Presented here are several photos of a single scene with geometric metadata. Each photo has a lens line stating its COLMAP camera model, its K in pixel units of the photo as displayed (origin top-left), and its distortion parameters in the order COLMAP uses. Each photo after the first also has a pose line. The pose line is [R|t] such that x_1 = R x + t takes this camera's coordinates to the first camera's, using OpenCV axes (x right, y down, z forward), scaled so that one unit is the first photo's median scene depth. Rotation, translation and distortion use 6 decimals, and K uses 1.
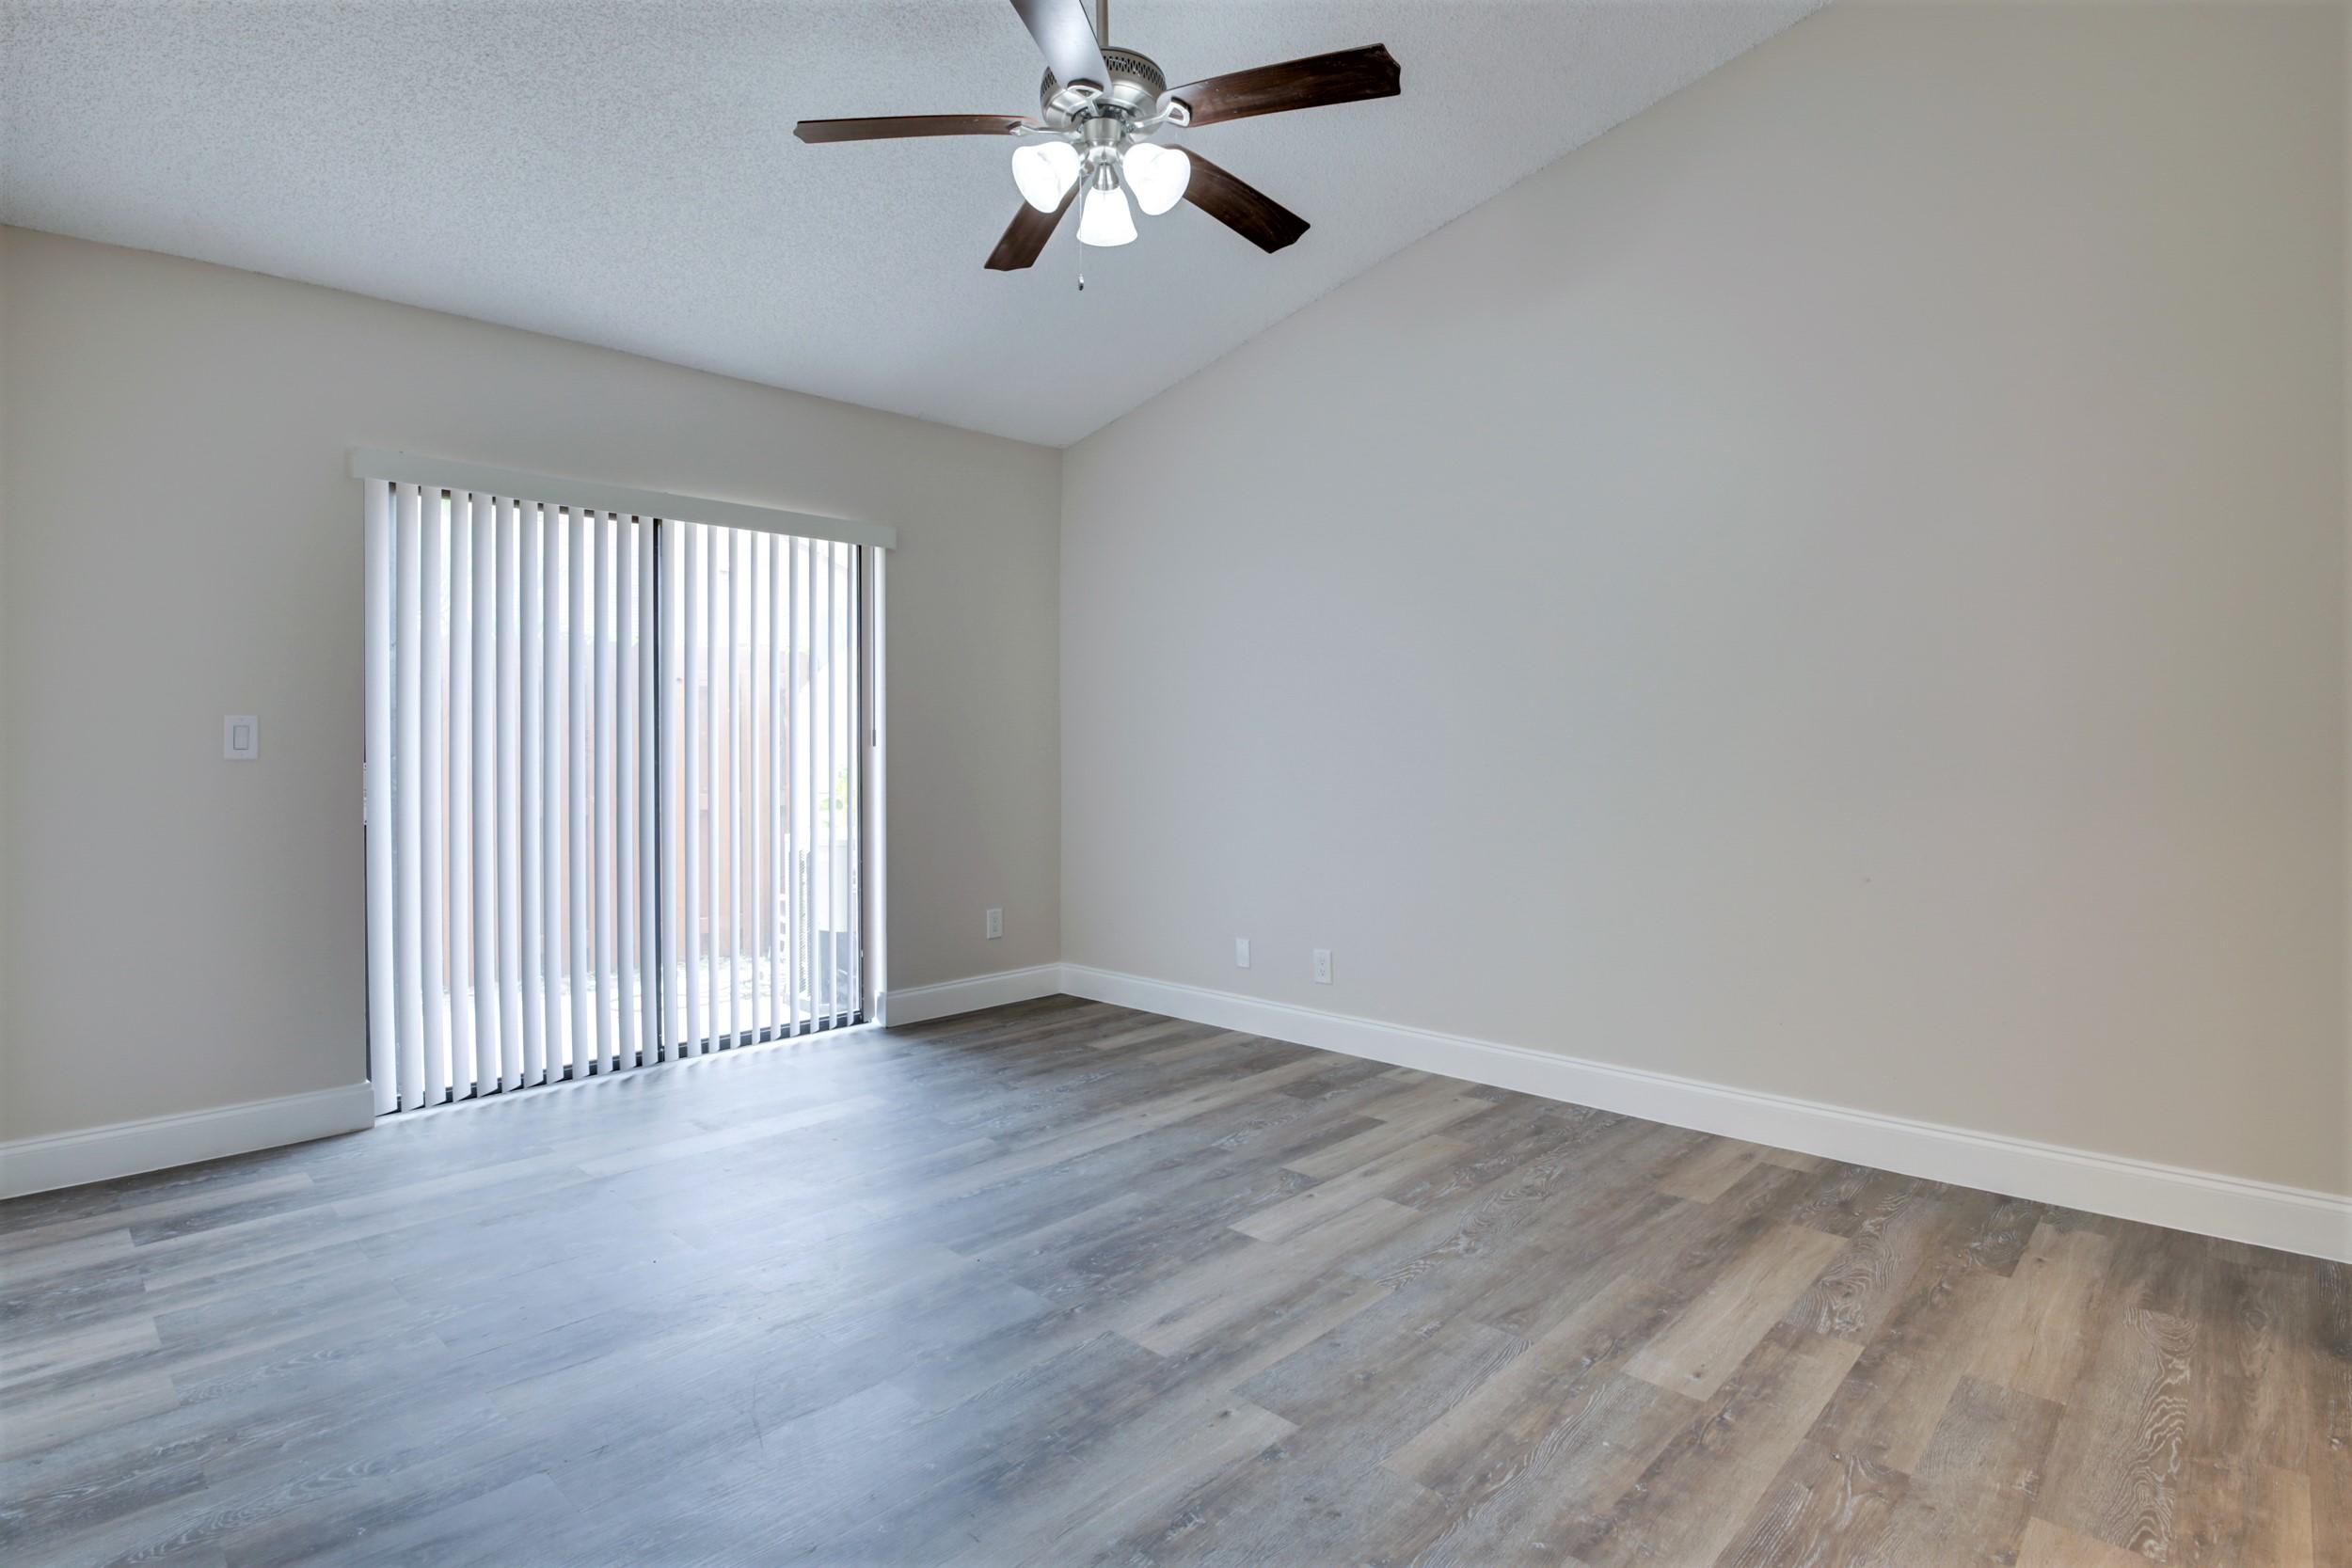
lens RADIAL K [[1184.1, 0, 1160.5], [0, 1184.1, 740.2], [0, 0, 1]] dist [-0.013198, -0.011190]
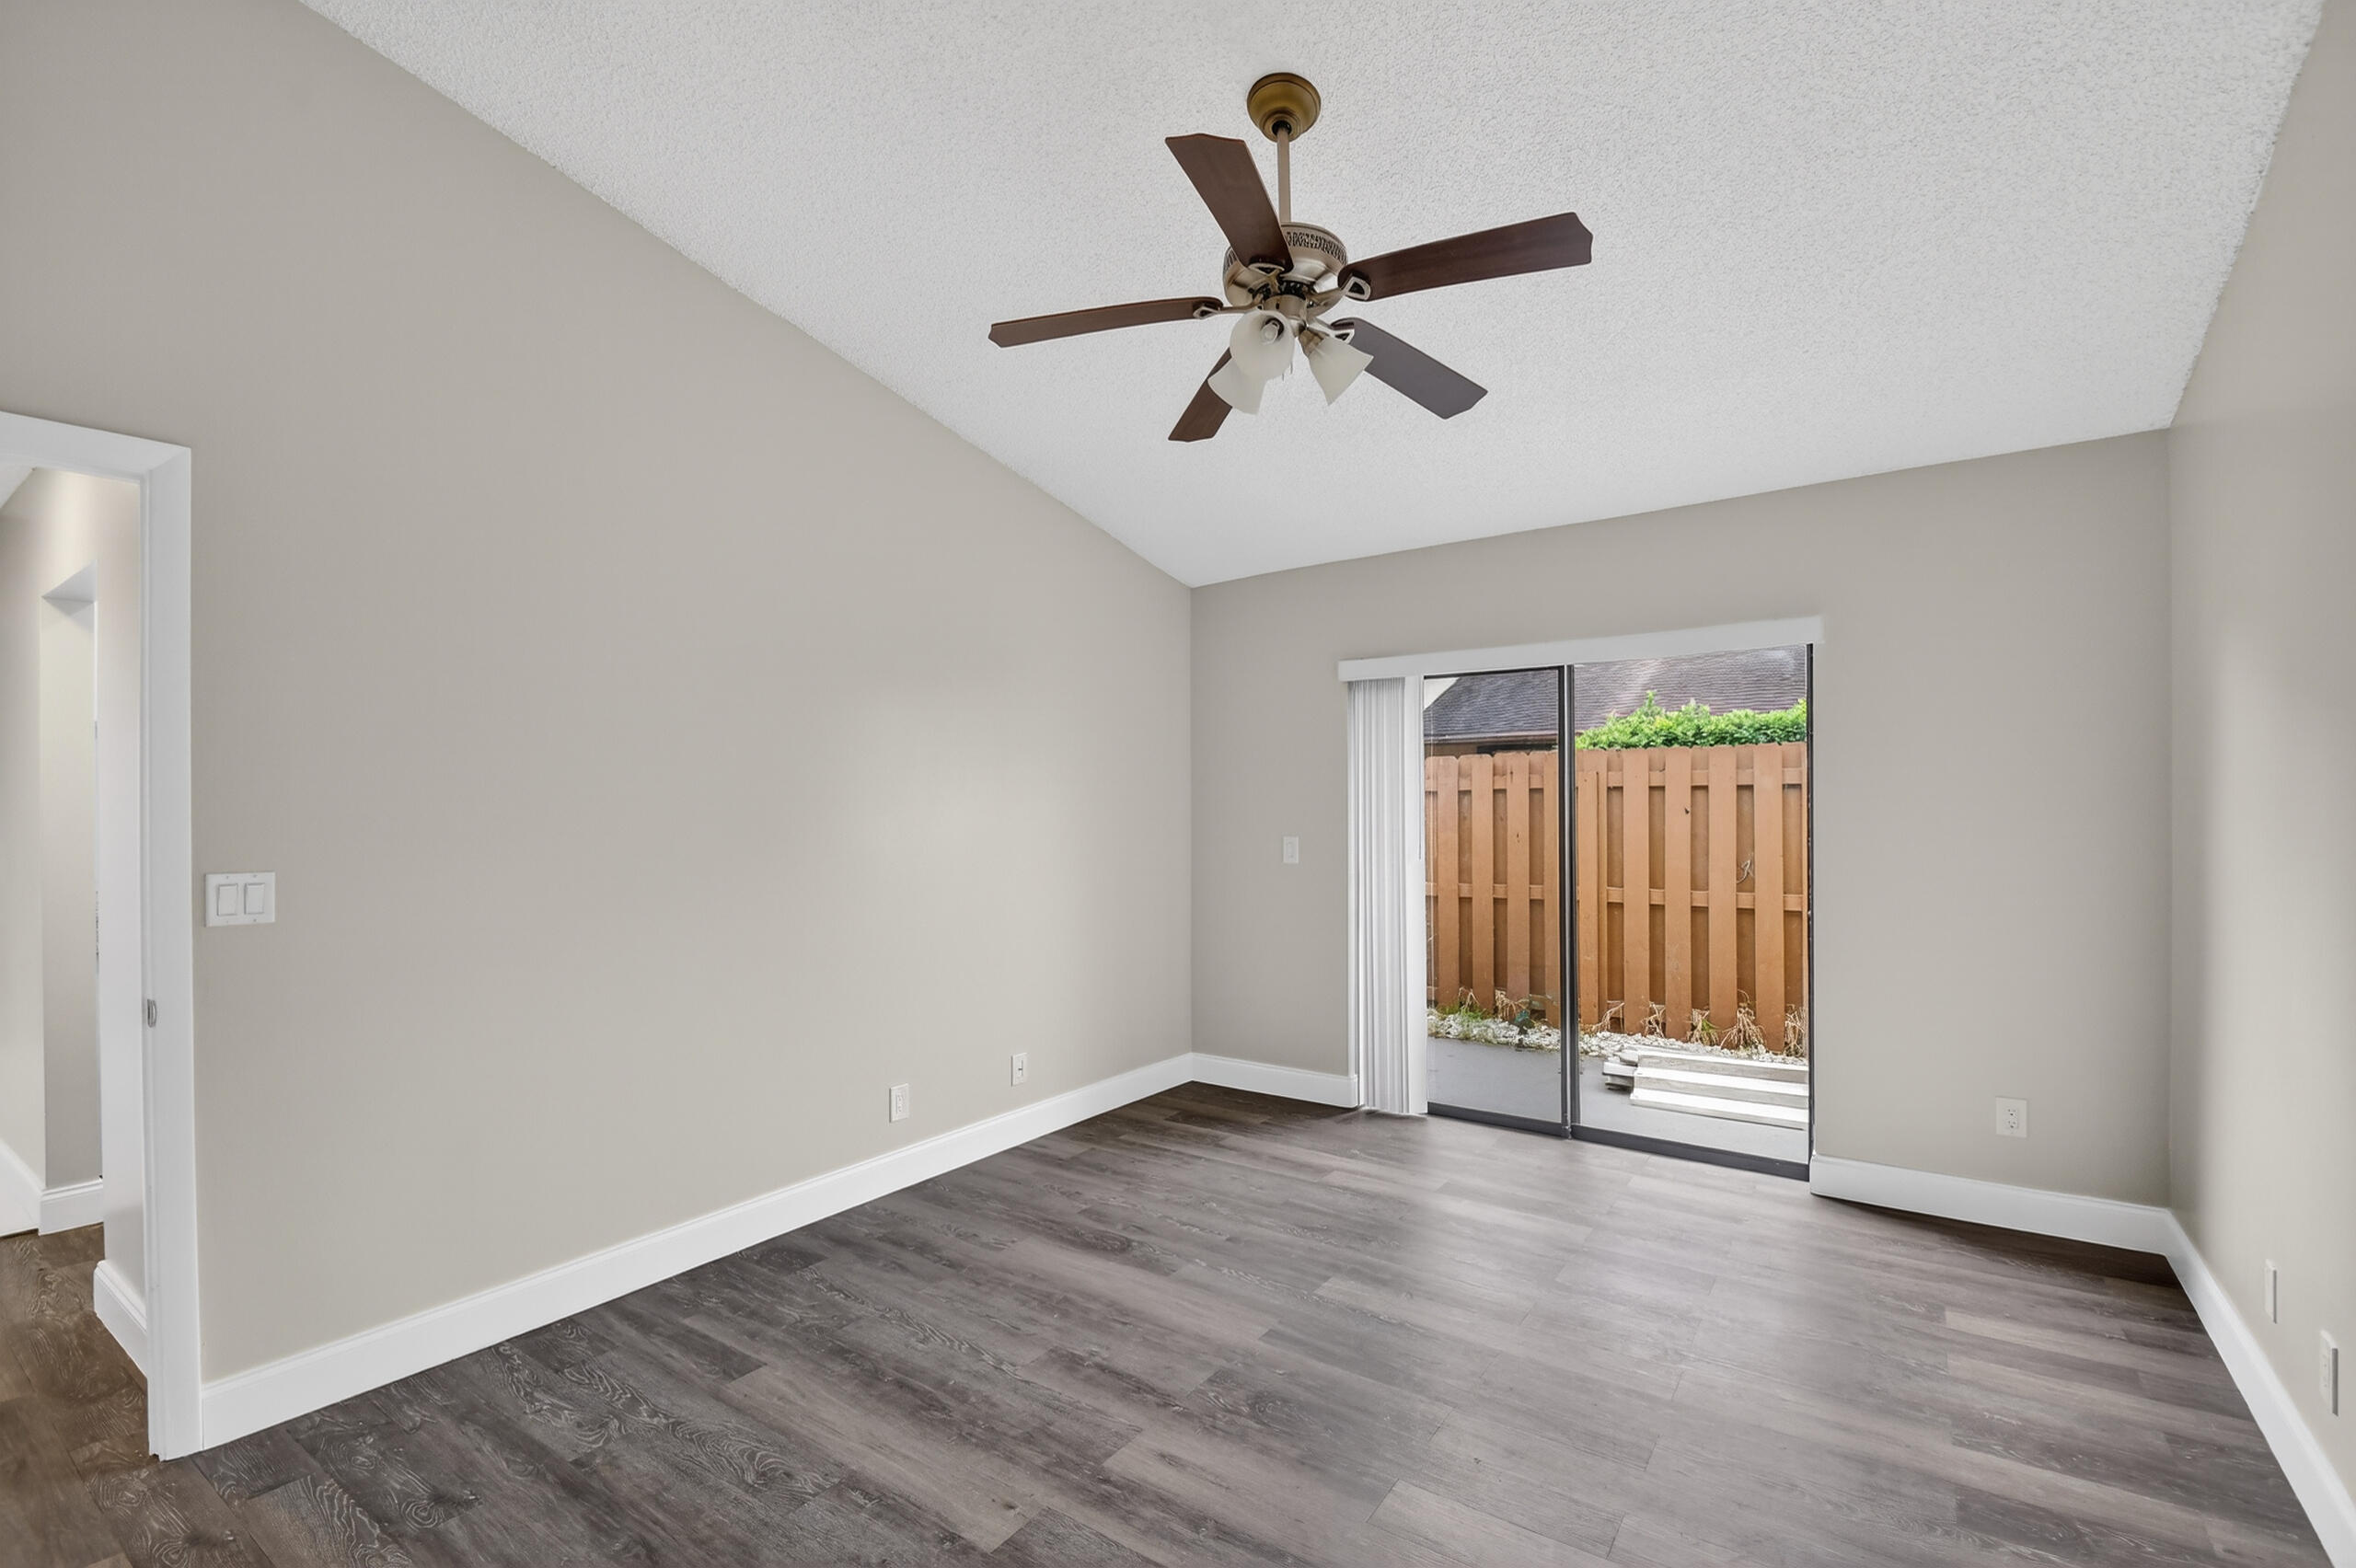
lens RADIAL K [[1042.2, 0, 1189.3], [0, 1042.2, 807.5], [0, 0, 1]] dist [0.014257, -0.016314]
pose [[0.155066, 0.004710, -0.987893, 0.747685], [0.007850, 0.999951, 0.006000, -0.081618], [0.987873, -0.008685, 0.155021, 0.697728]]
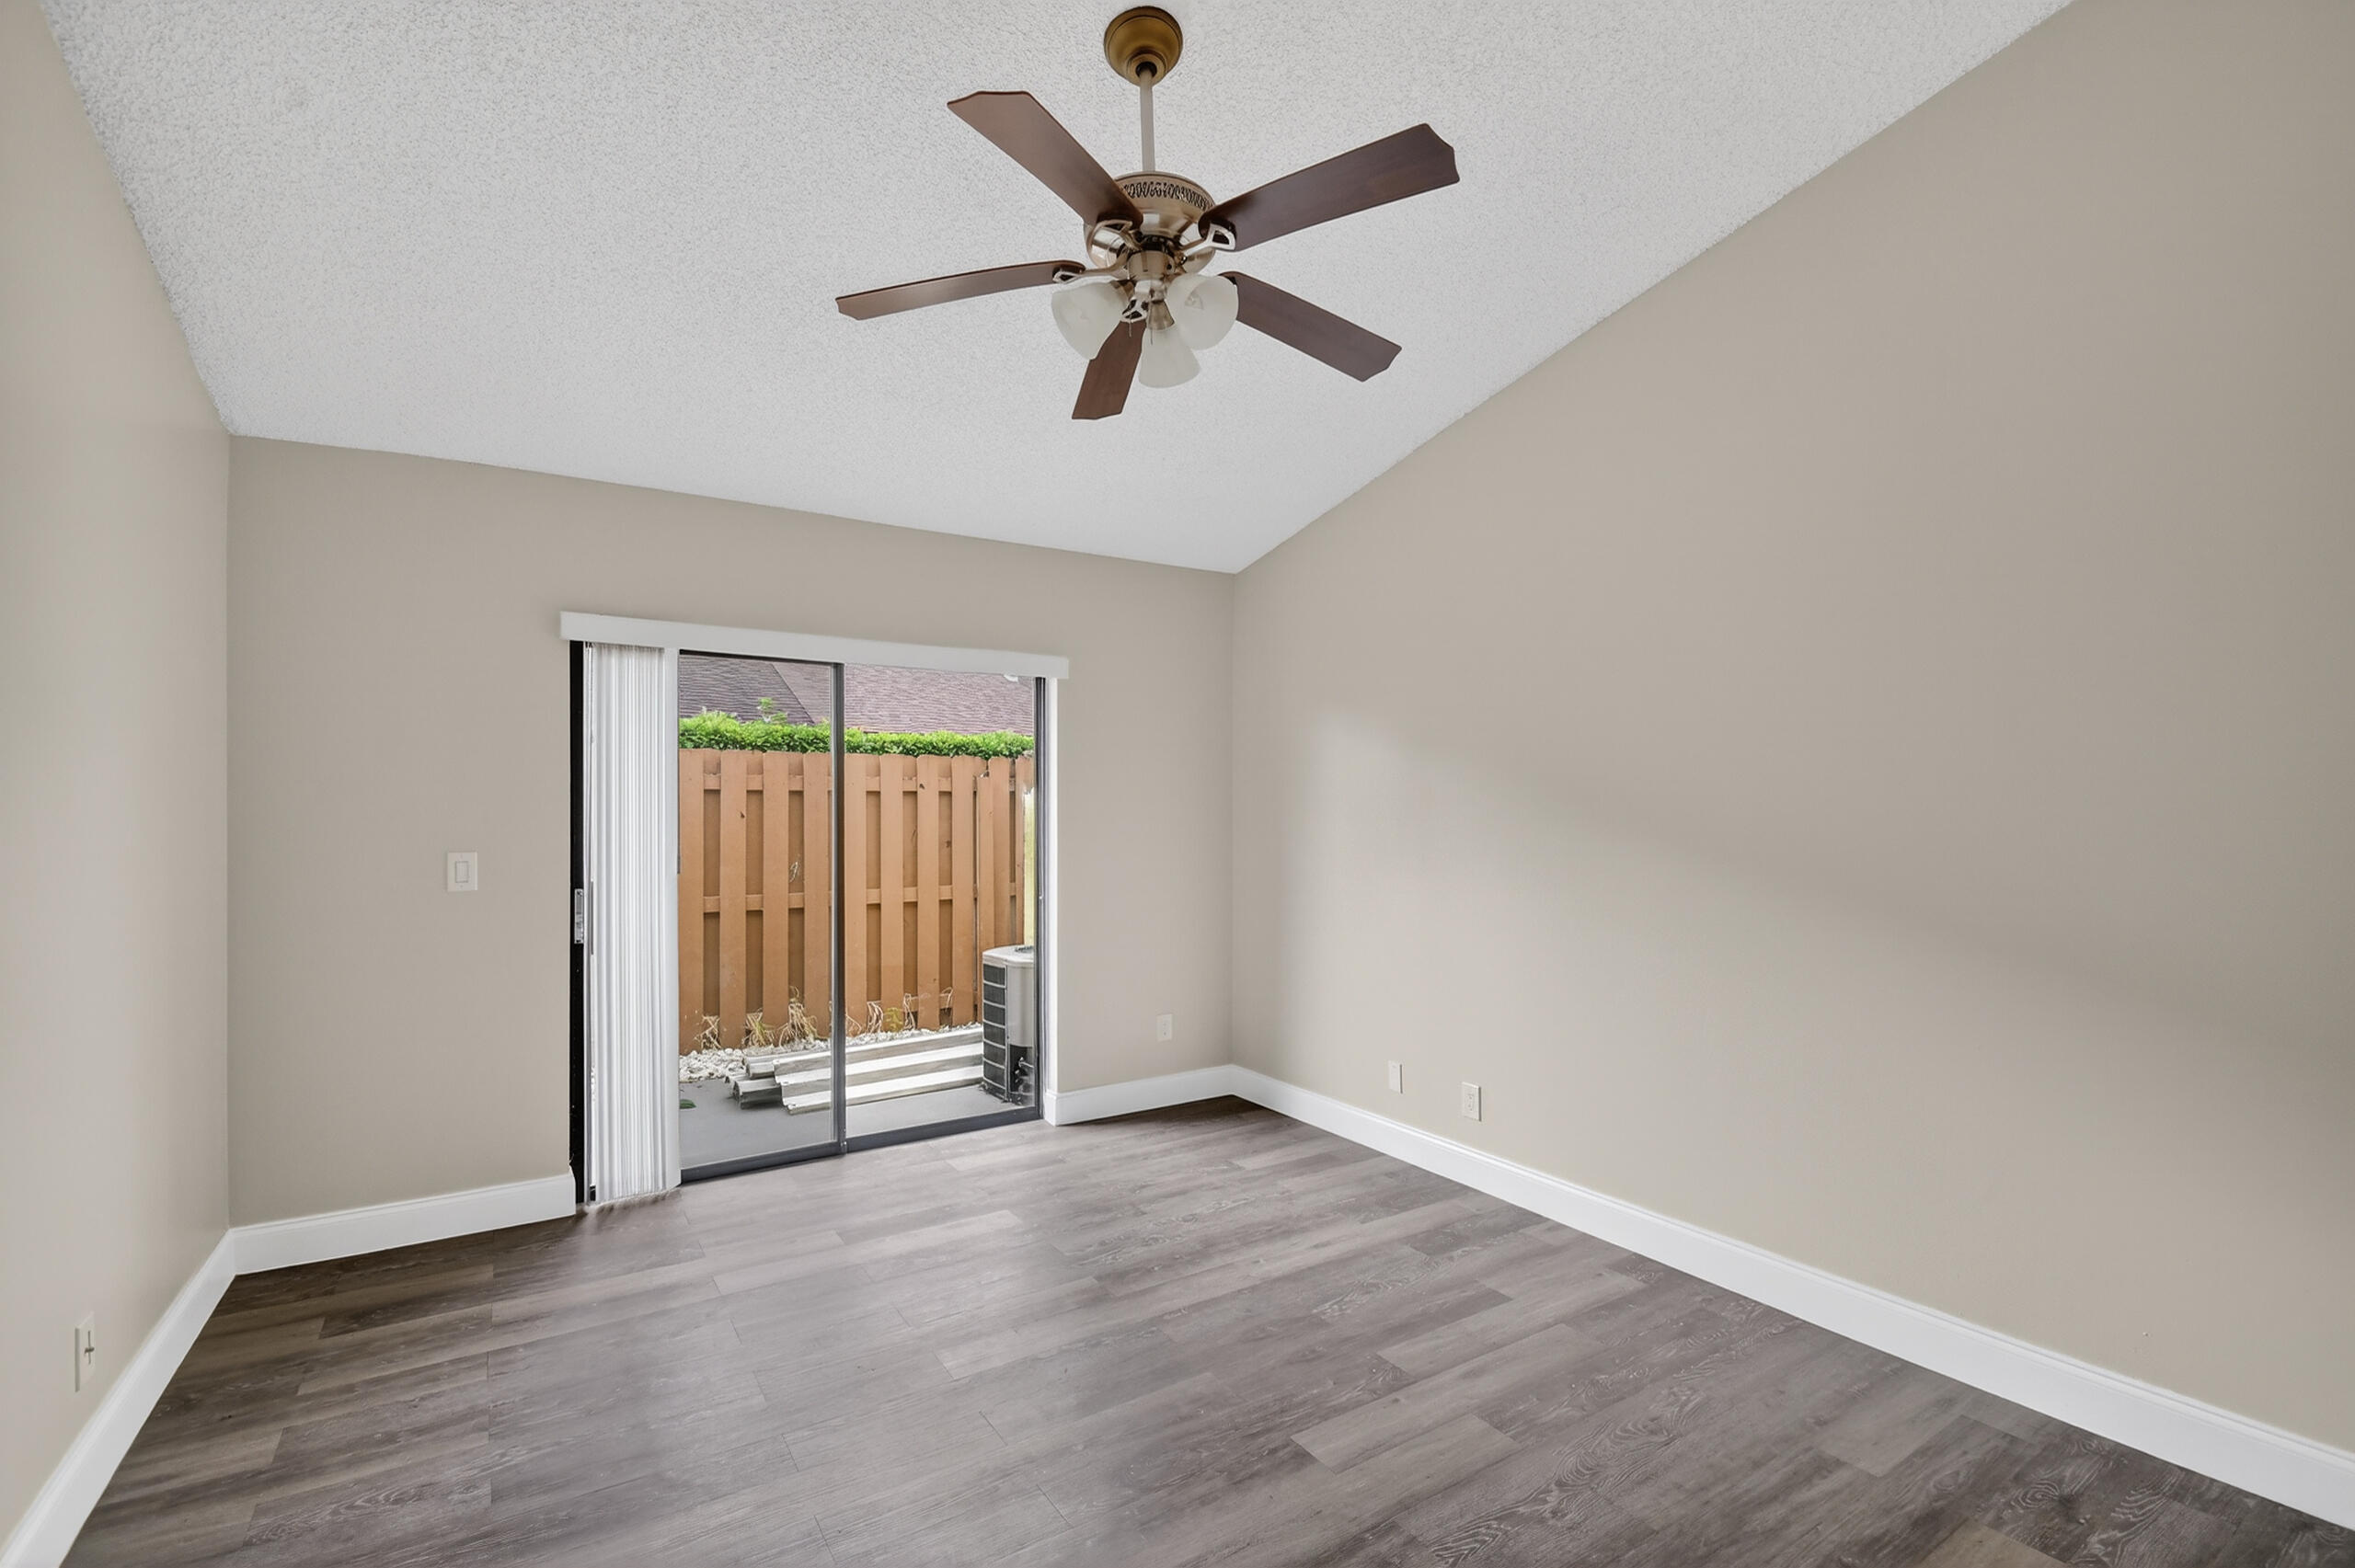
lens RADIAL K [[1041.7, 0, 1188.7], [0, 1041.7, 807.5], [0, 0, 1]] dist [0.014257, -0.016314]
pose [[0.975334, 0.003873, -0.220700, 0.149986], [-0.002896, 0.999985, 0.004751, -0.080896], [0.220715, -0.003995, 0.975330, 0.175769]]
